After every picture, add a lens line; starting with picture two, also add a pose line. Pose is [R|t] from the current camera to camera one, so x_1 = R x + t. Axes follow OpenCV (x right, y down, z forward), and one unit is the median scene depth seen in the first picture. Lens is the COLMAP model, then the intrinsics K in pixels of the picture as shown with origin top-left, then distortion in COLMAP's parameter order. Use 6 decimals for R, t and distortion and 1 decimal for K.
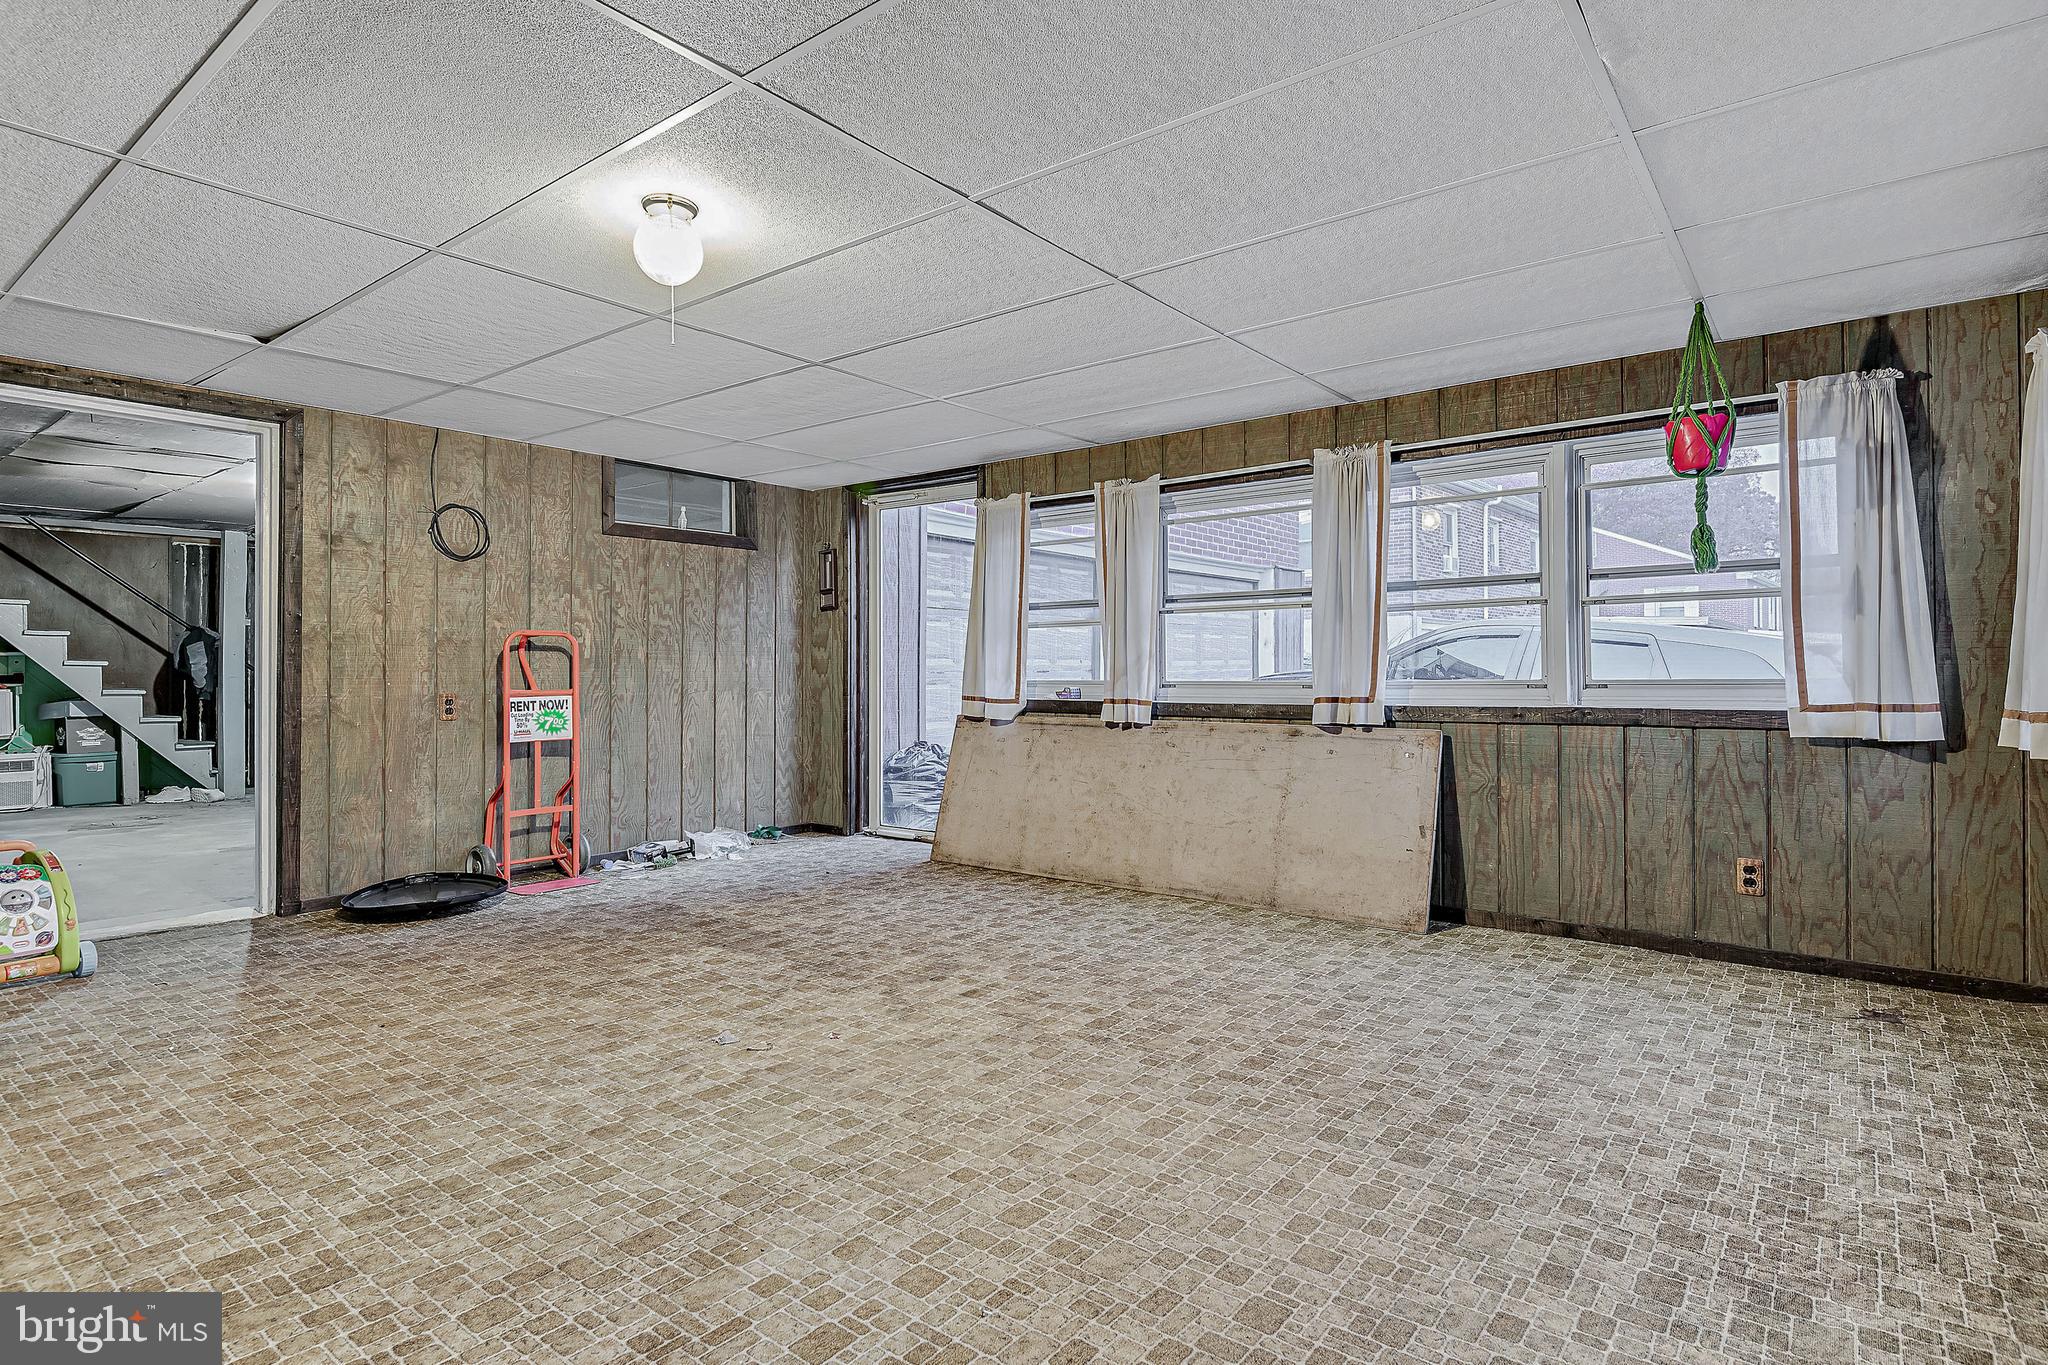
lens RADIAL K [[1064.1, 0, 1017.4], [0, 1064.1, 674.0], [0, 0, 1]] dist [0.026109, -0.018499]
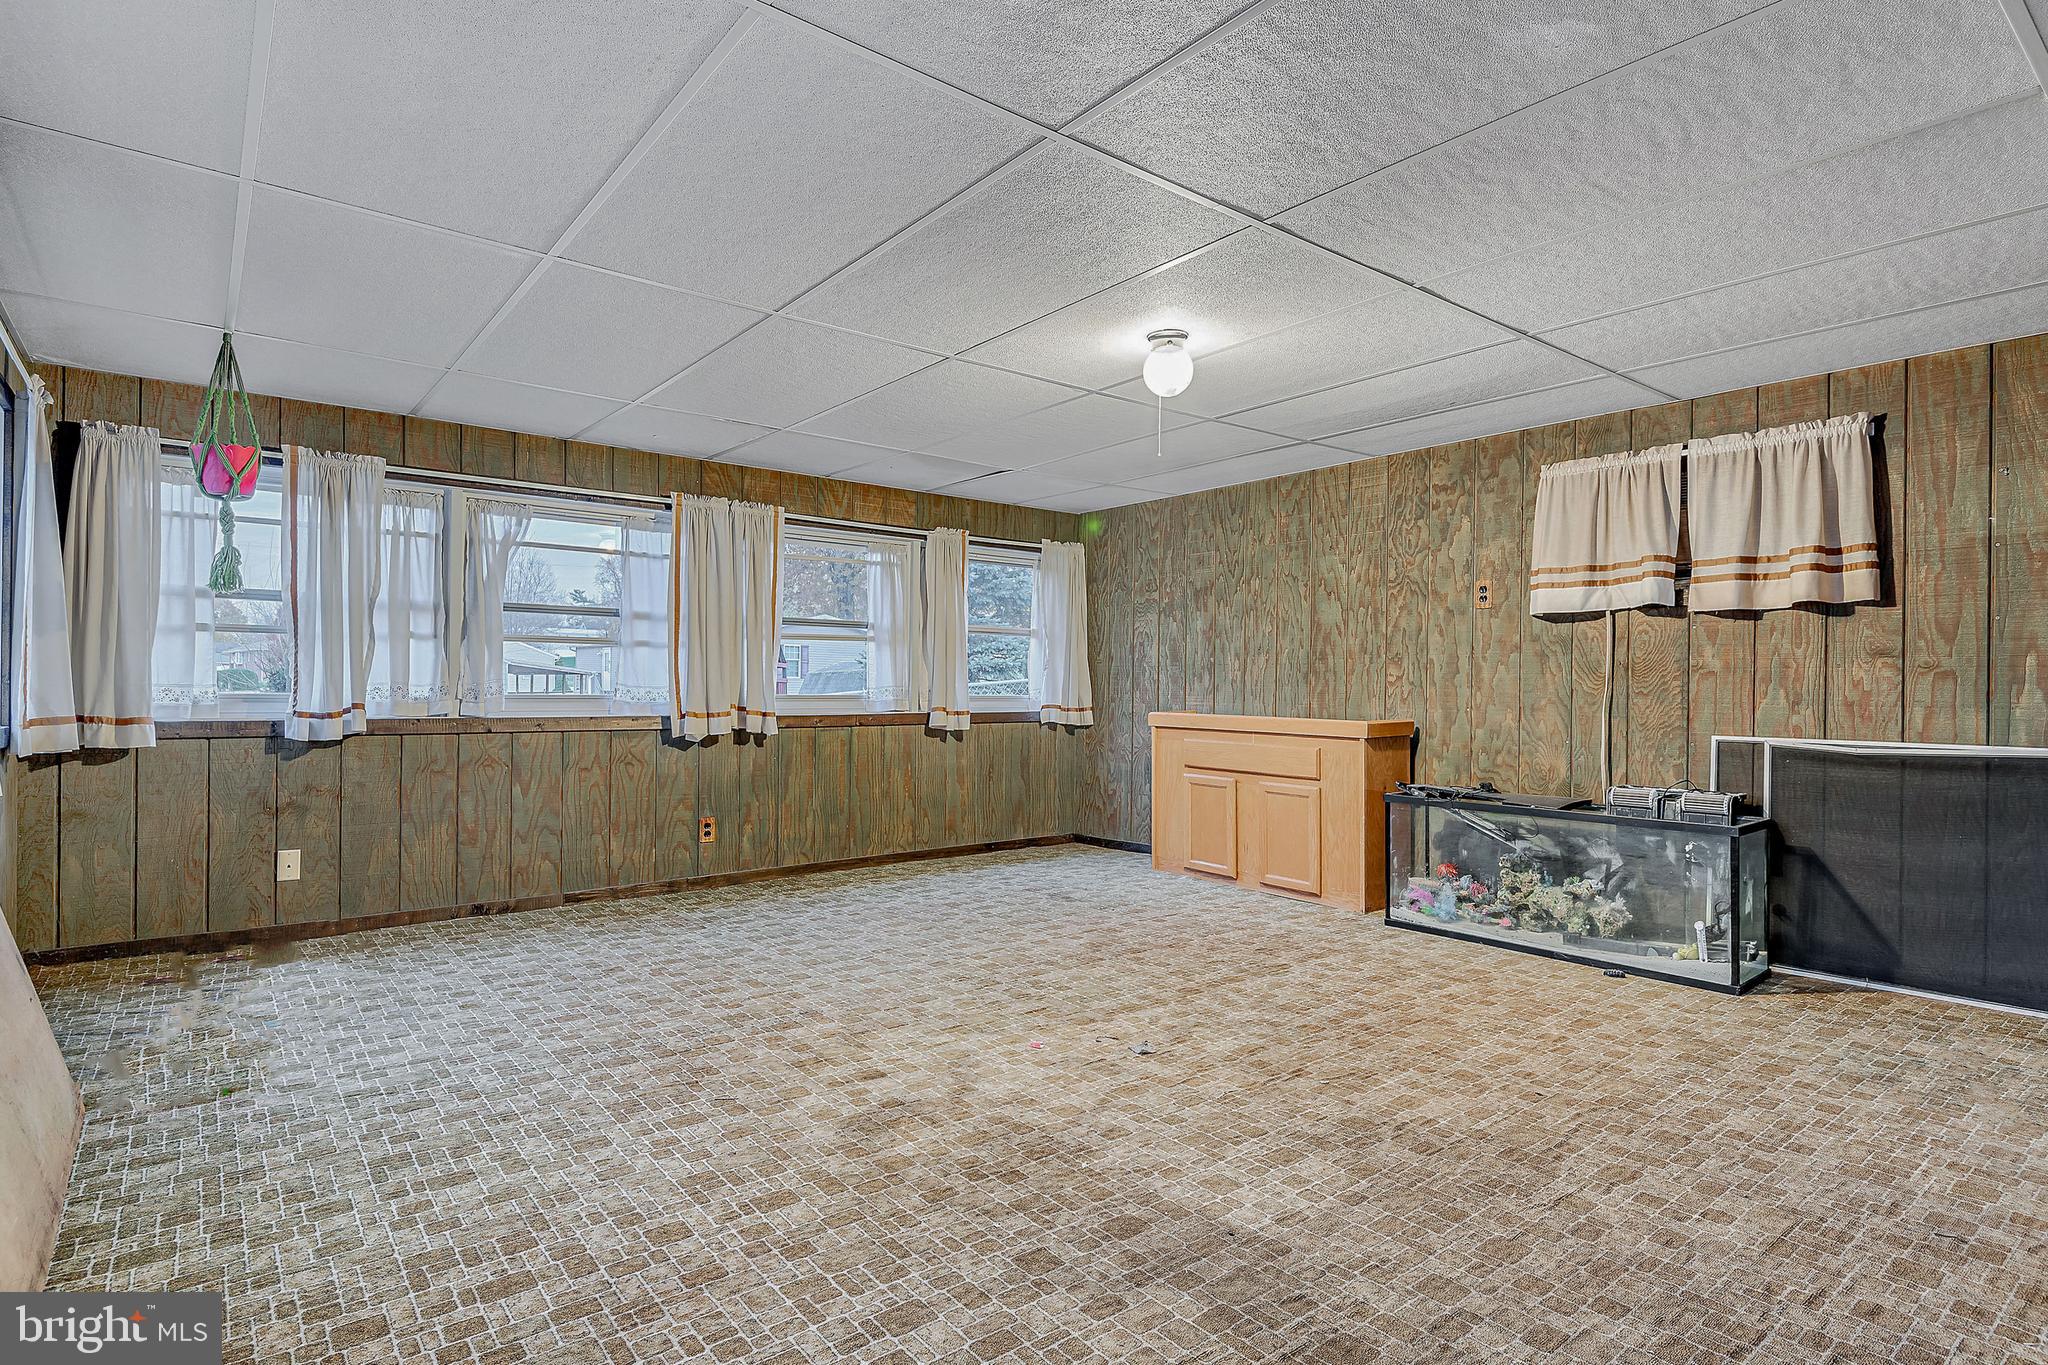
lens RADIAL K [[1064.1, 0, 1026.3], [0, 1064.1, 684.7], [0, 0, 1]] dist [0.026109, -0.018499]
pose [[-0.975962, -0.001877, 0.217934, -0.406575], [-0.002261, 0.999996, -0.001511, -0.005438], [-0.217931, -0.001968, -0.975962, 2.126446]]
